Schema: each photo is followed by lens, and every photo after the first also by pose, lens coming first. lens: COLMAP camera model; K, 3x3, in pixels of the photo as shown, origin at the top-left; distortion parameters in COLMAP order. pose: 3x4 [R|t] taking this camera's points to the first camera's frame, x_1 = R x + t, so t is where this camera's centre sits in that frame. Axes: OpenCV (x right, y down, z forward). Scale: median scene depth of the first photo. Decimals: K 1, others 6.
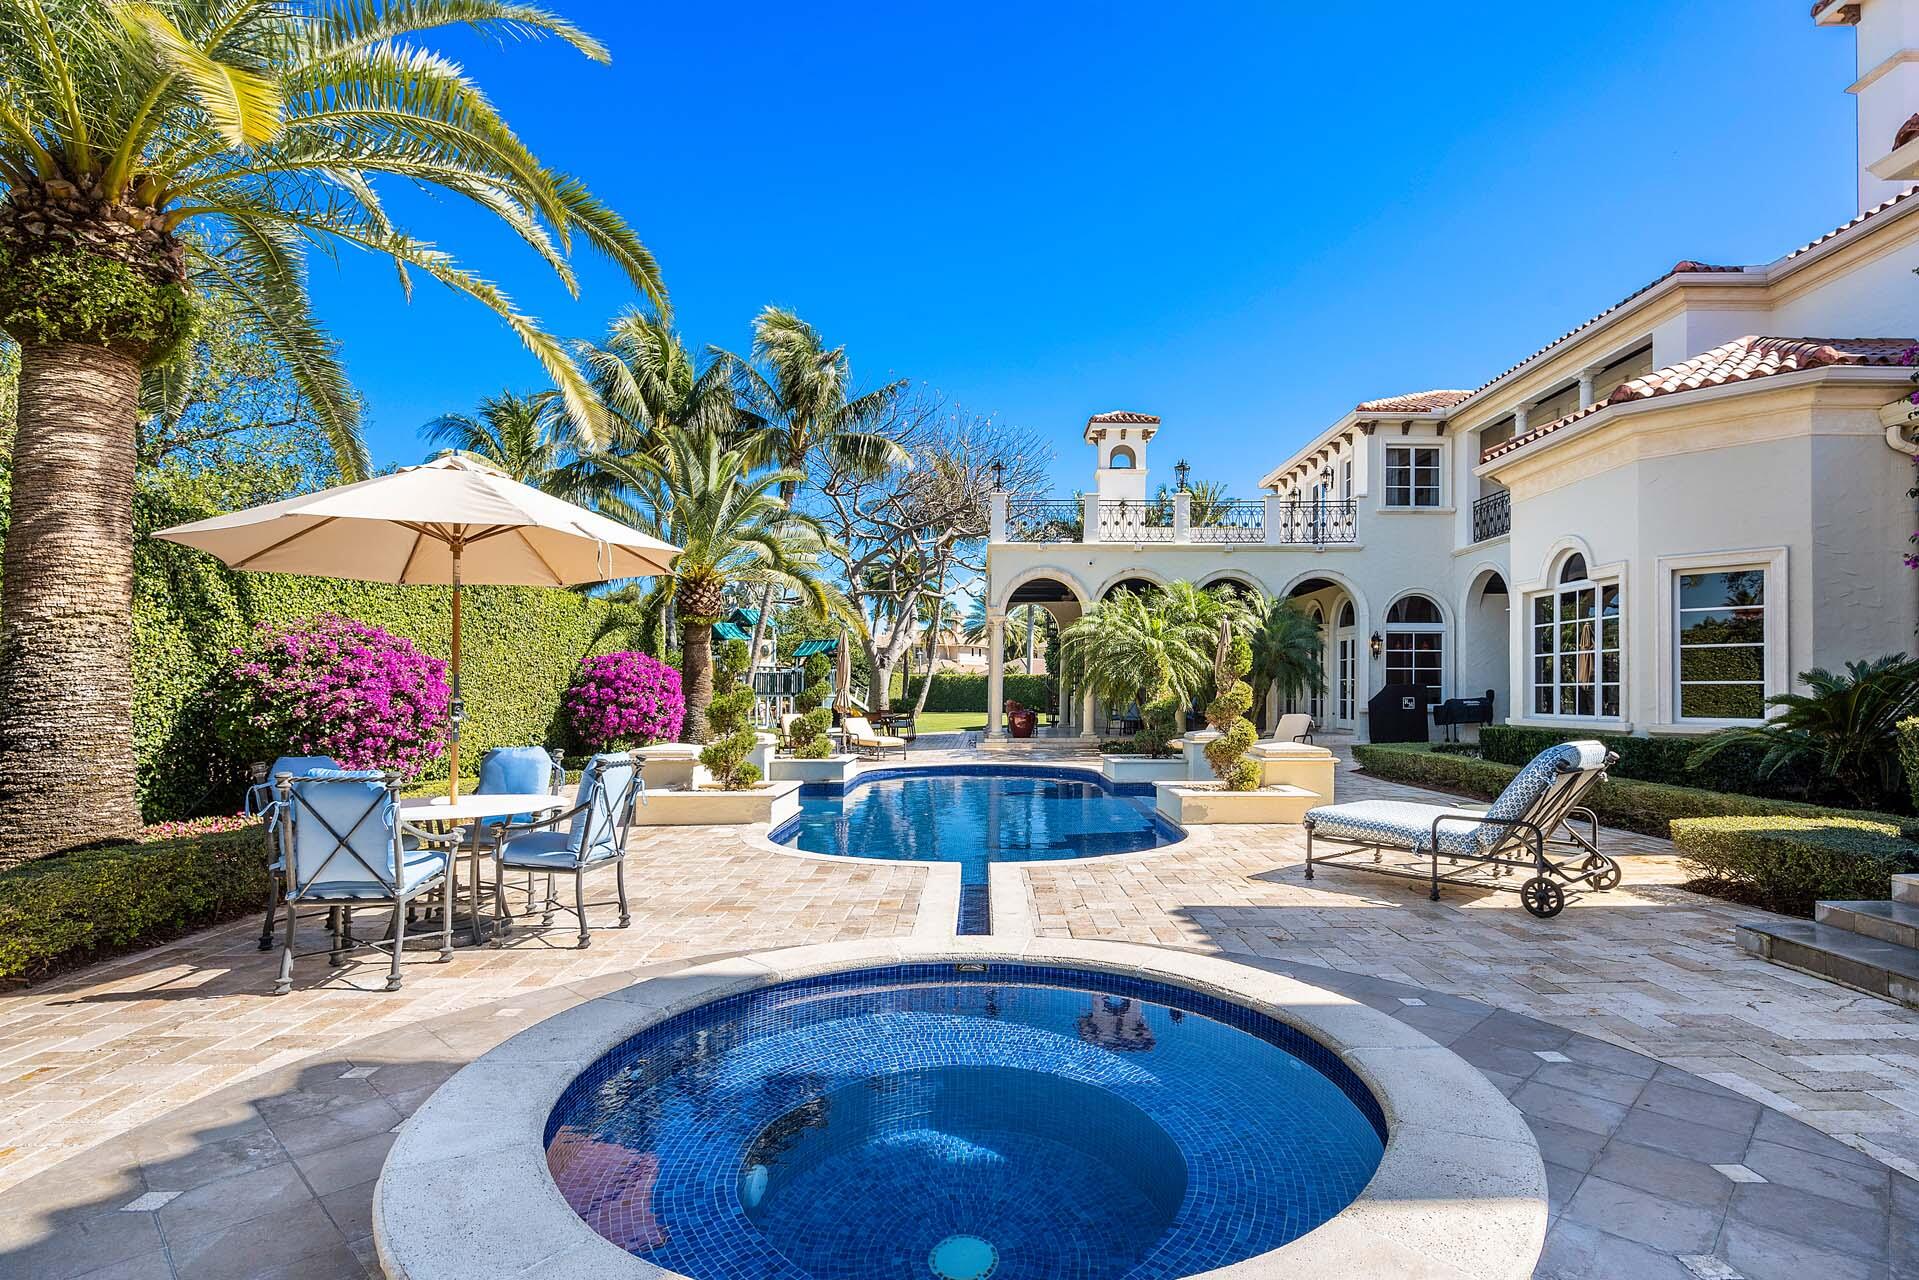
lens RADIAL K [[932.7, 0, 959.5], [0, 932.7, 640.0], [0, 0, 1]] dist [0.007137, 0.000043]
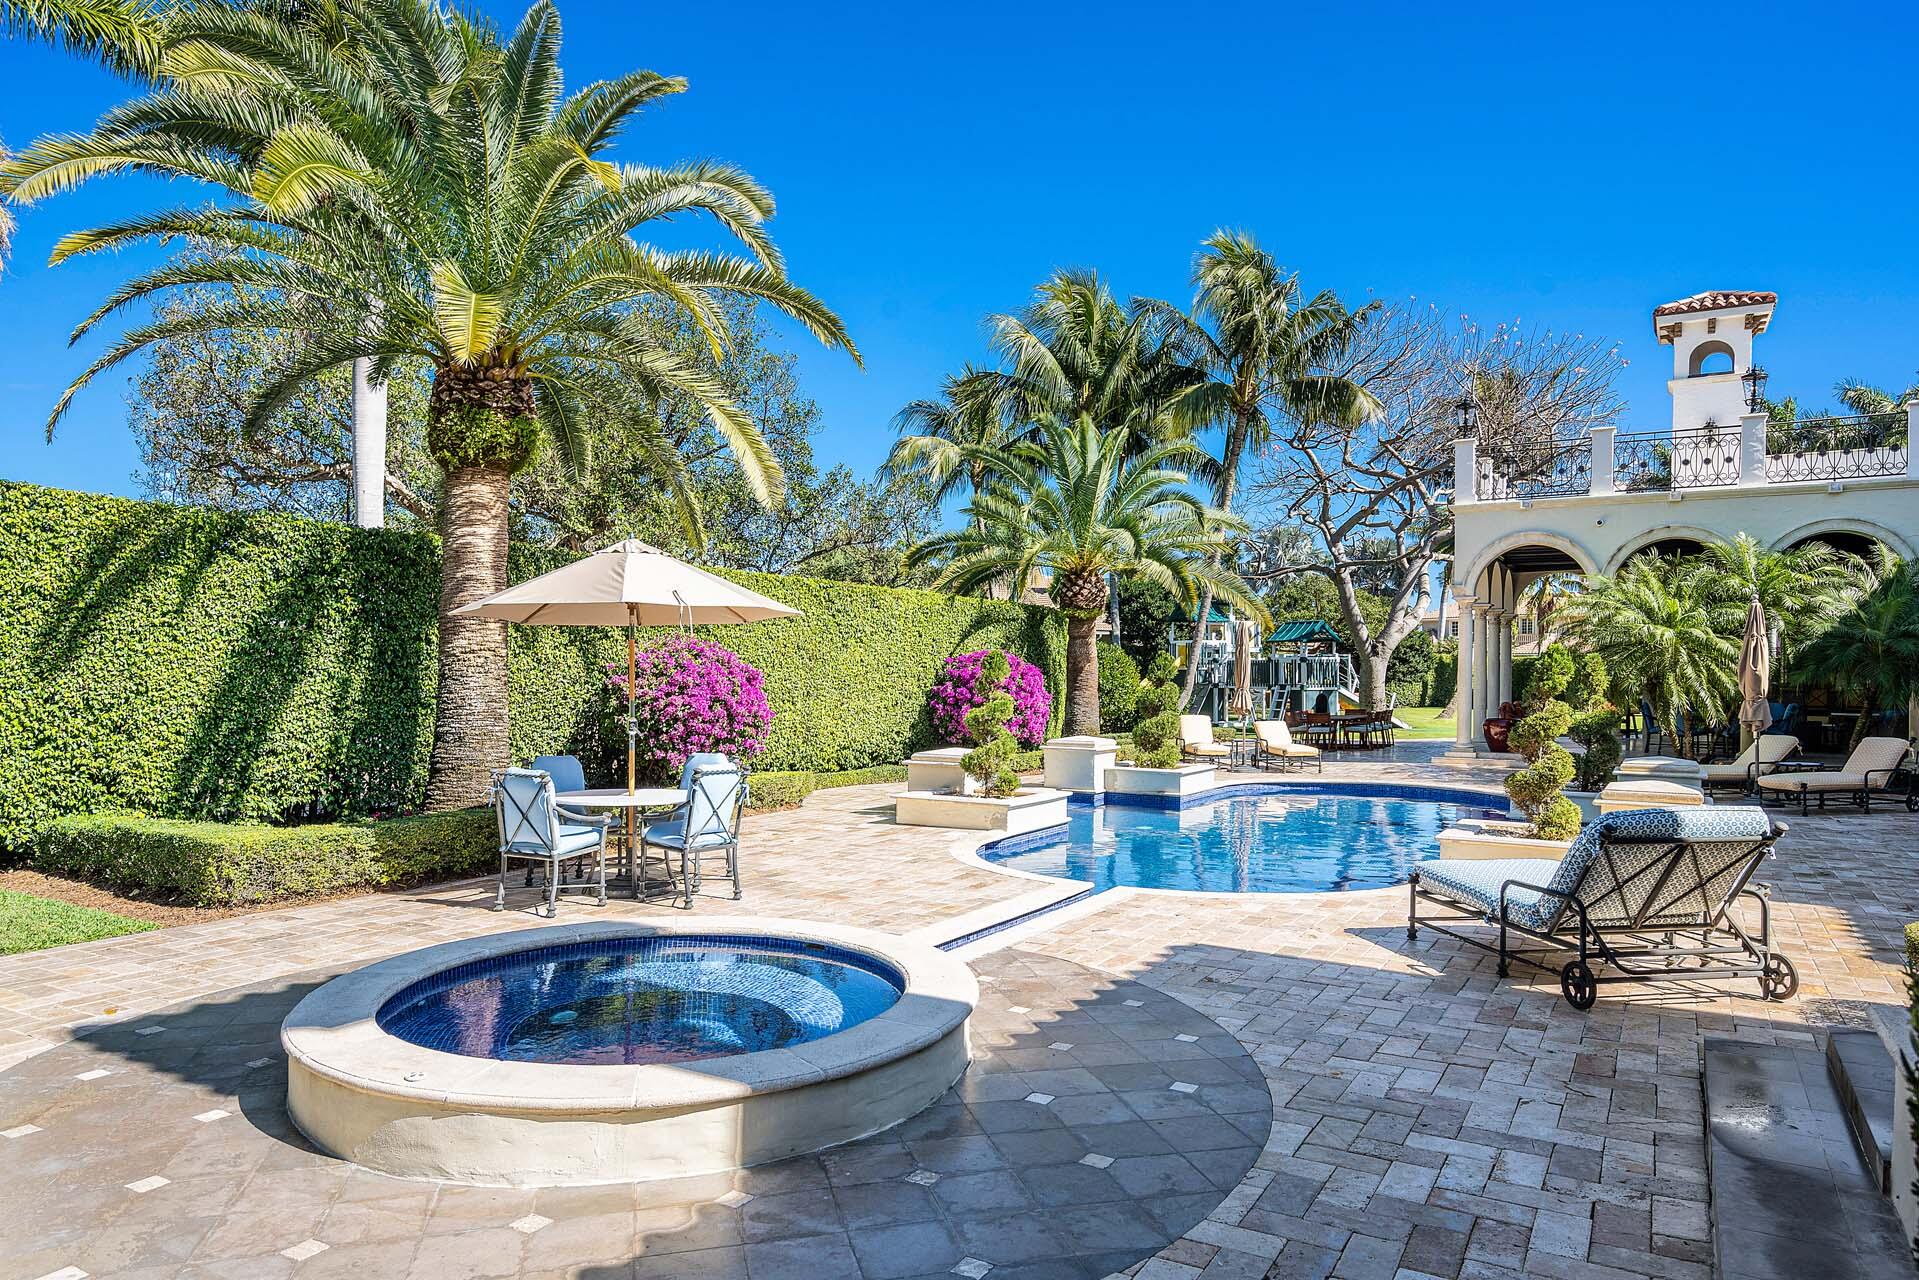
lens RADIAL K [[1132.5, 0, 959.5], [0, 1132.5, 640.0], [0, 0, 1]] dist [0.006441, 0.001205]
pose [[0.864373, -0.005135, -0.502824, 0.350510], [0.018121, 0.999616, 0.020942, -0.038264], [0.502524, -0.027214, 0.864135, -0.090822]]
